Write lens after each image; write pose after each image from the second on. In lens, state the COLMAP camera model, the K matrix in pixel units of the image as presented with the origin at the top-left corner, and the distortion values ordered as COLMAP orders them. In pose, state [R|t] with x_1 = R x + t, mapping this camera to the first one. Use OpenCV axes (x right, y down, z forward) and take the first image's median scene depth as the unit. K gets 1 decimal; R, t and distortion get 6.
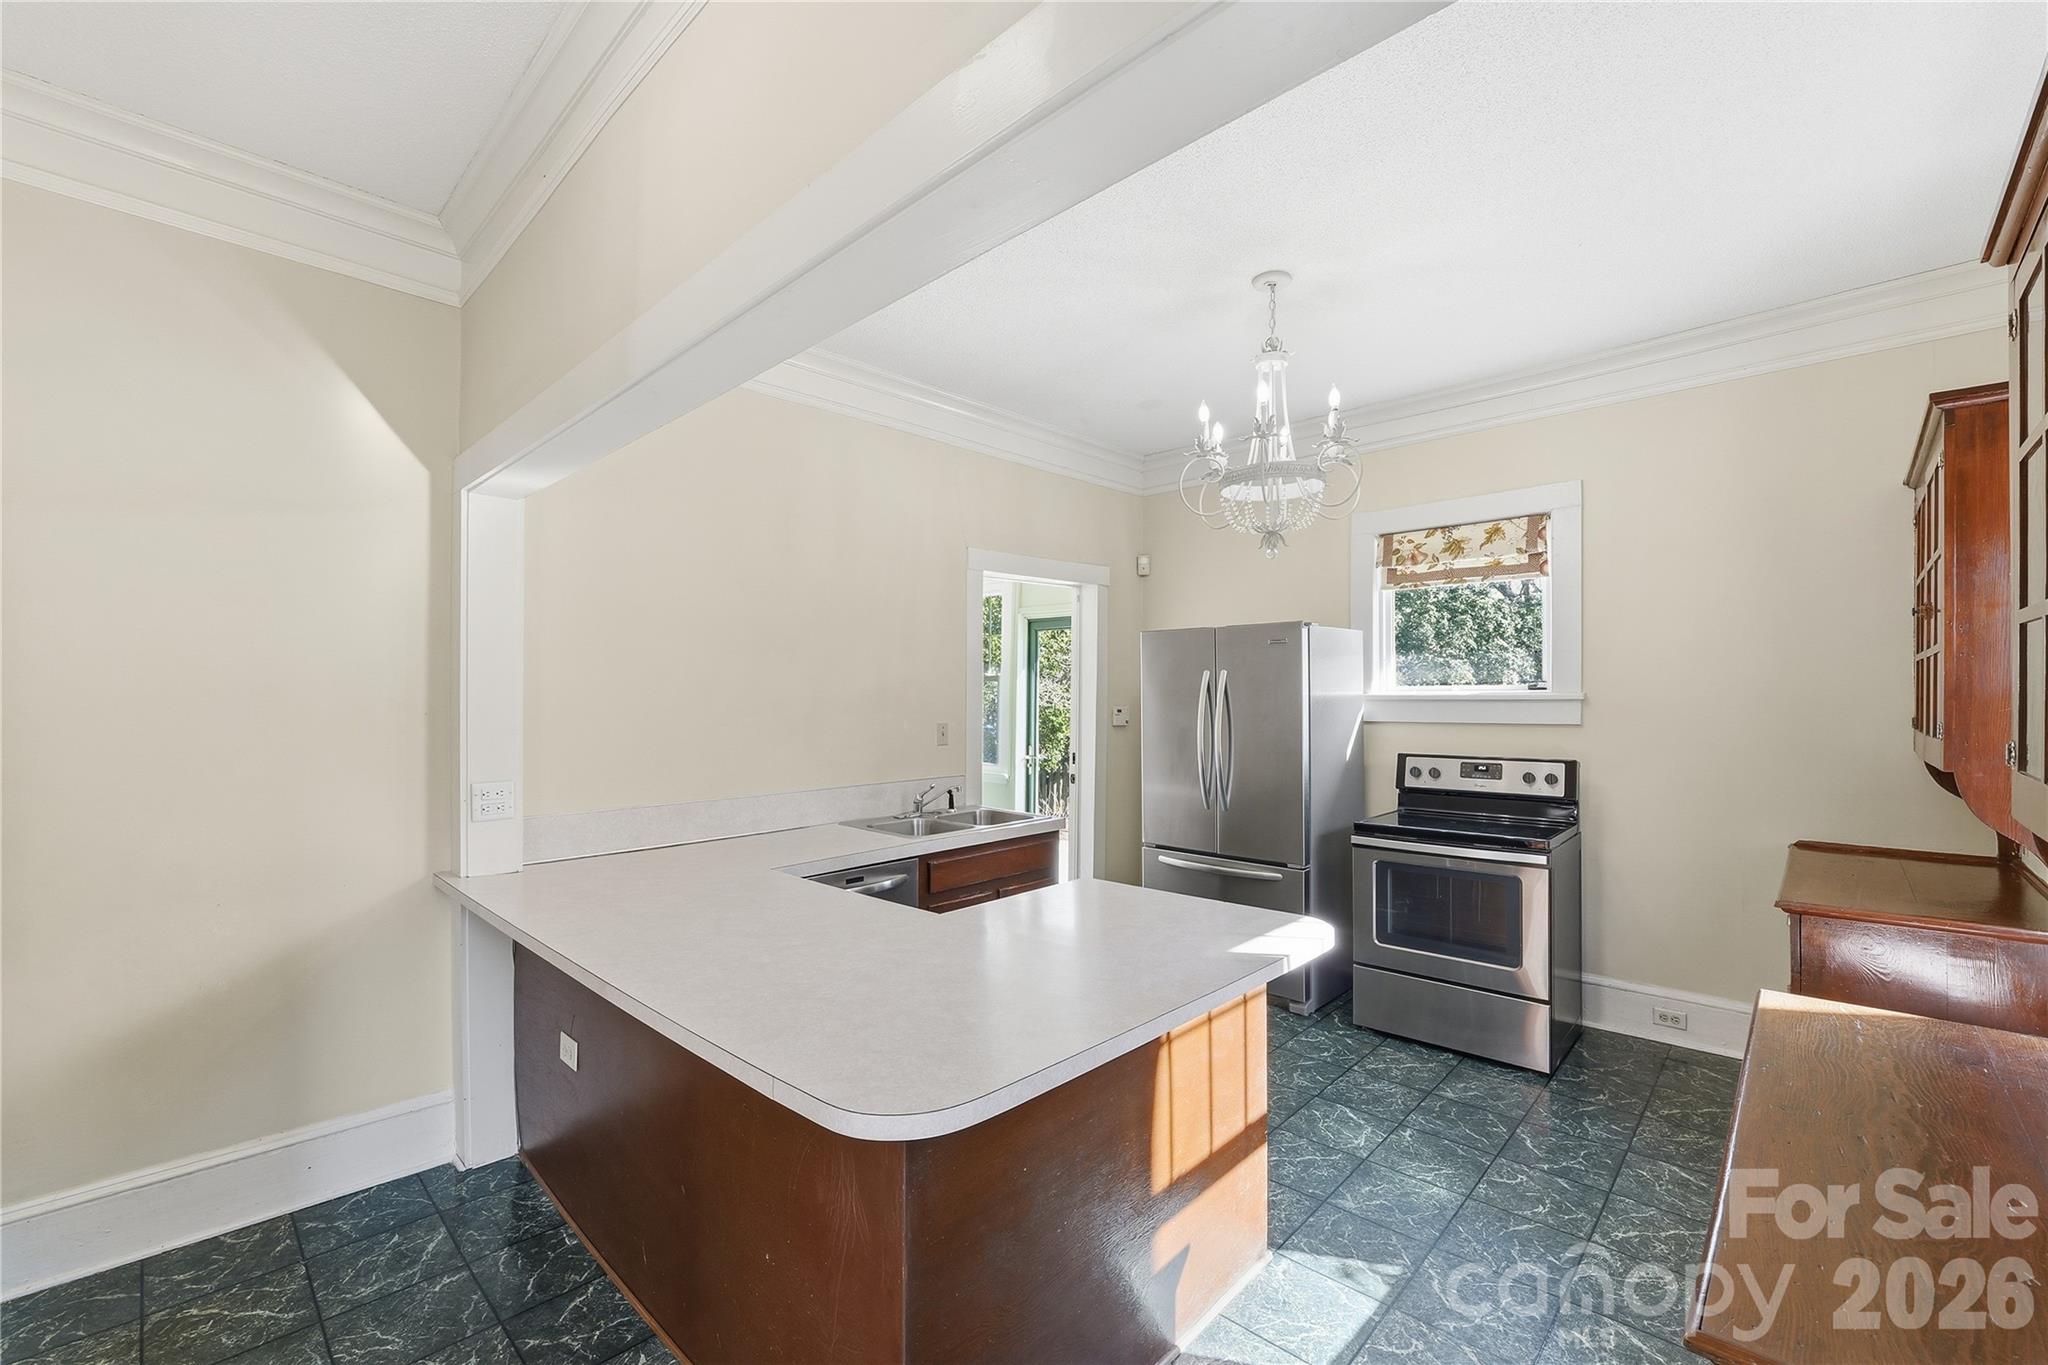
lens RADIAL K [[852.7, 0, 1020.4], [0, 852.7, 696.3], [0, 0, 1]] dist [-0.001758, -0.000167]
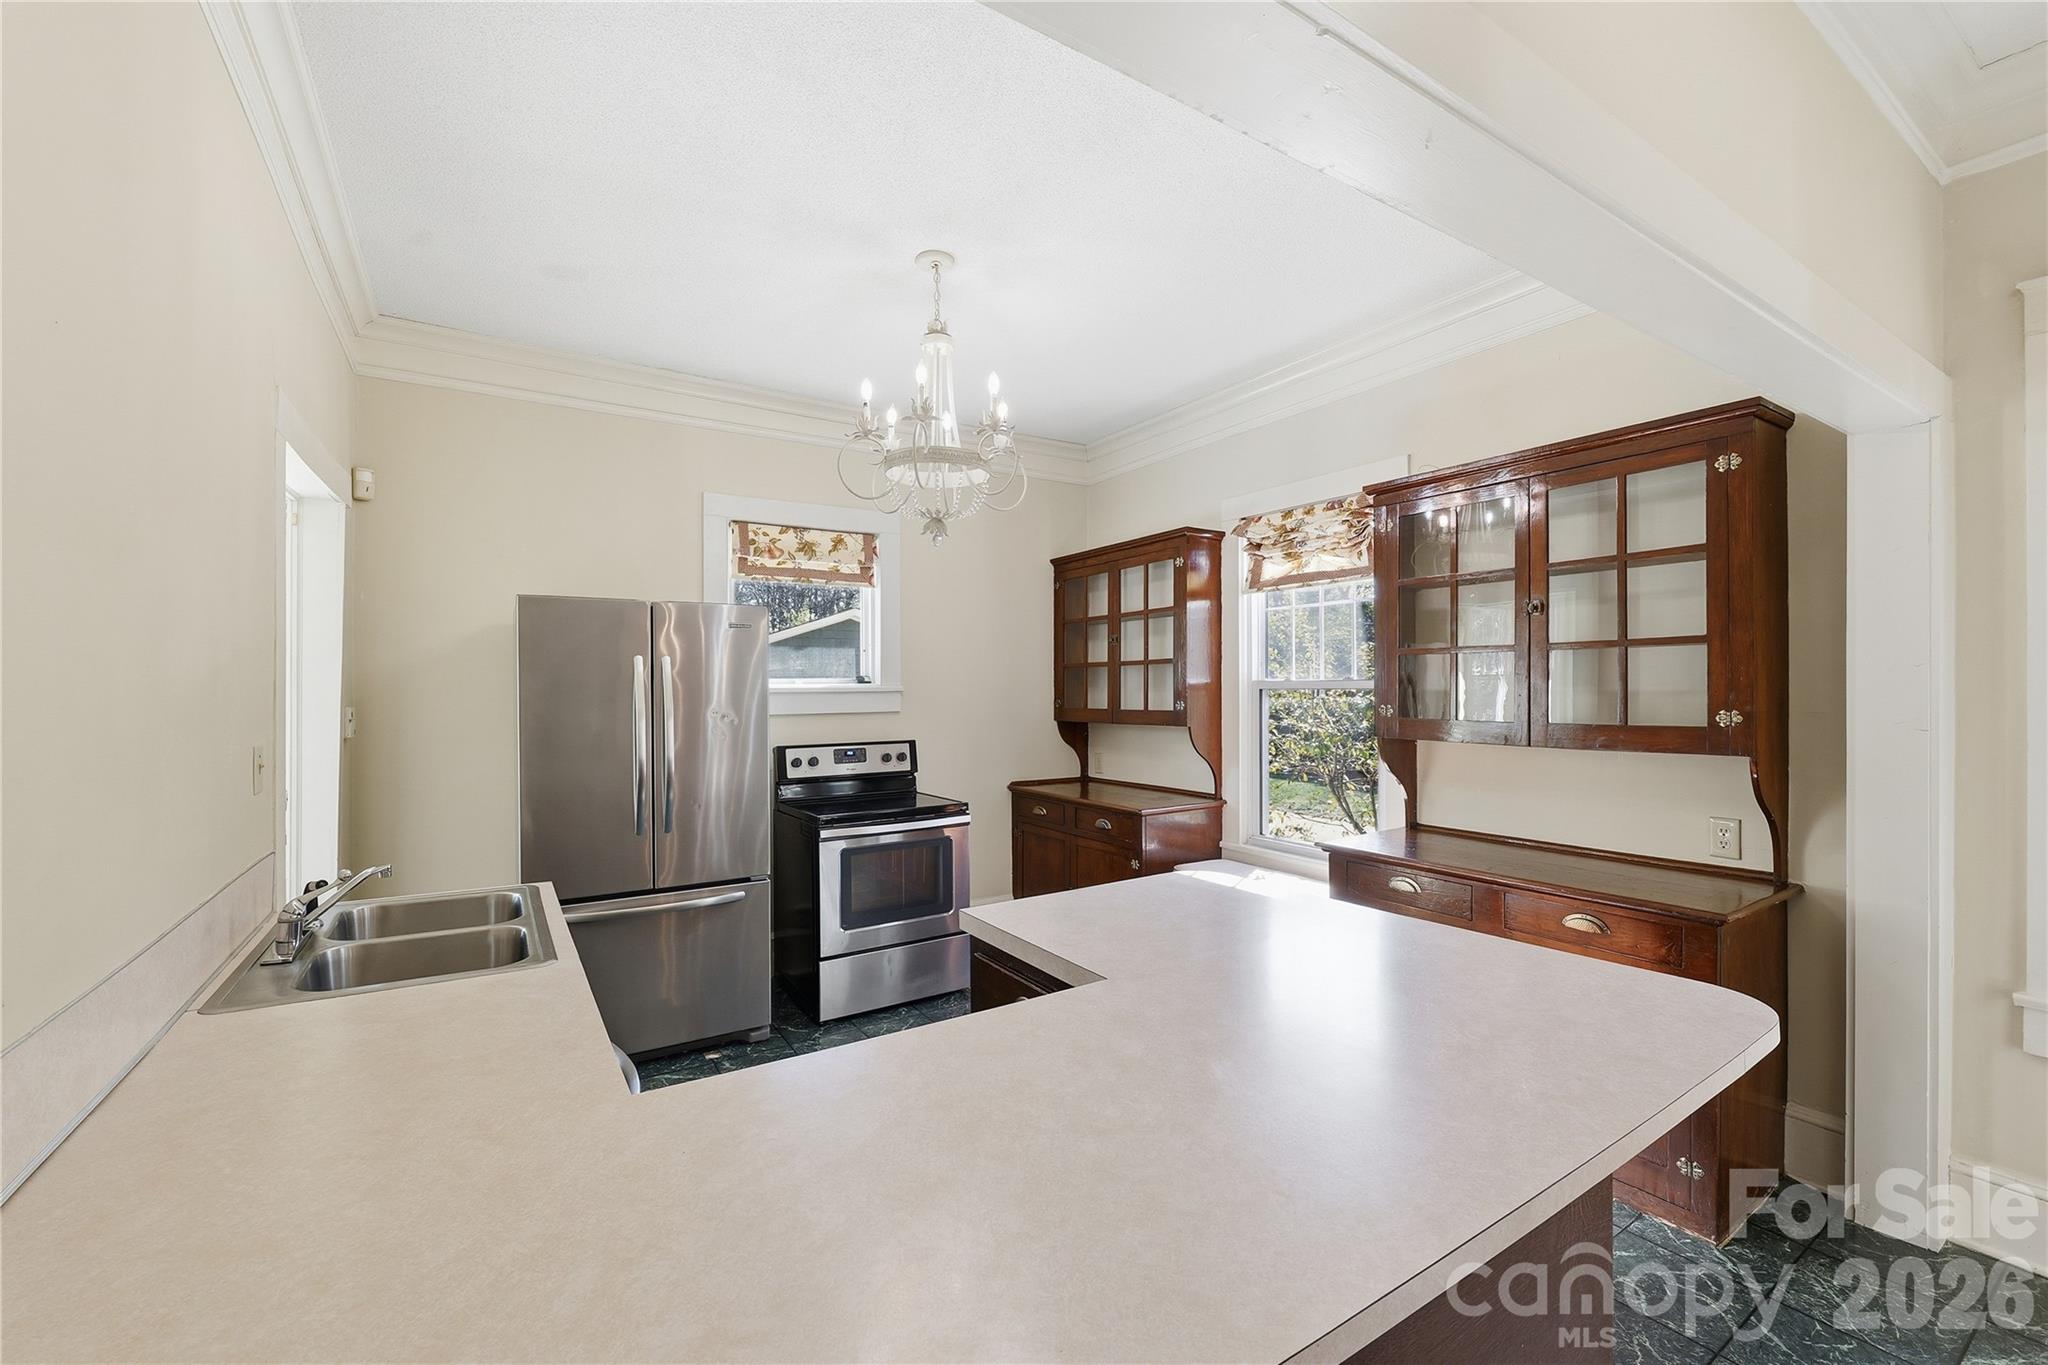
lens RADIAL K [[852.7, 0, 1020.4], [0, 852.7, 696.3], [0, 0, 1]] dist [-0.001758, -0.000167]
pose [[0.242511, -0.002428, 0.970146, -0.467520], [0.009423, 0.999956, 0.000147, 0.011587], [-0.970103, 0.009106, 0.242523, 0.498707]]
